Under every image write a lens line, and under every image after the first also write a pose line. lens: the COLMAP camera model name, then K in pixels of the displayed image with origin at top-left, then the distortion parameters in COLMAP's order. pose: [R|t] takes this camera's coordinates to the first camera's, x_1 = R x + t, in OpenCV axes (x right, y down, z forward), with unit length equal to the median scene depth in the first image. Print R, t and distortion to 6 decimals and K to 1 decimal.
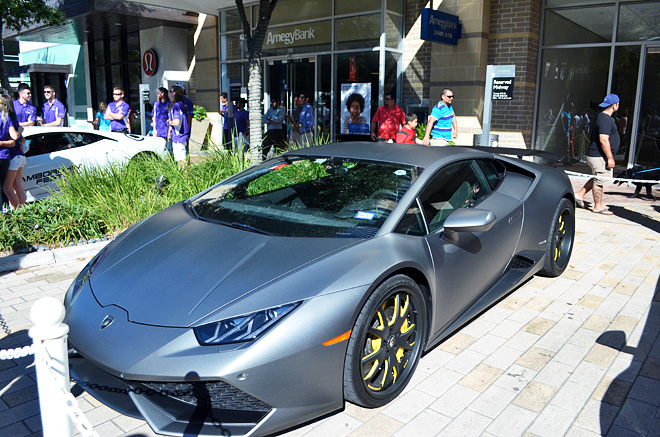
lens RADIAL K [[515.8, 0, 330.0], [0, 515.8, 218.5], [0, 0, 1]] dist [-0.009183, -0.079626]
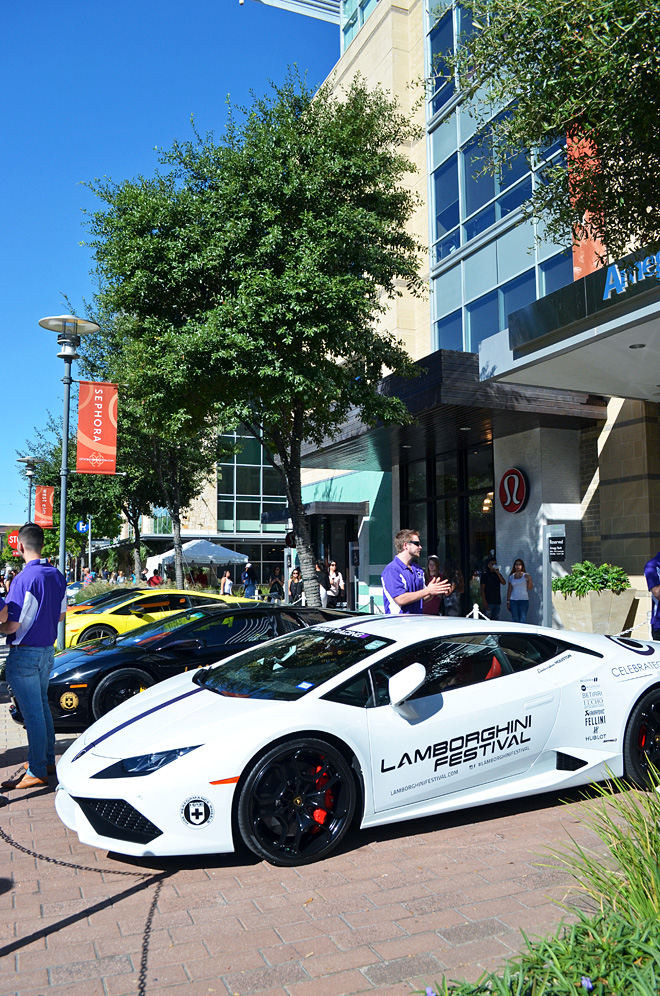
lens RADIAL K [[778.4, 0, 330.0], [0, 778.4, 498.0], [0, 0, 1]] dist [-0.009183, -0.079626]
pose [[0.903688, -0.054199, -0.424747, -0.136449], [-0.072026, 0.958582, -0.275560, -0.035170], [0.422090, 0.279613, 0.862355, 0.138514]]
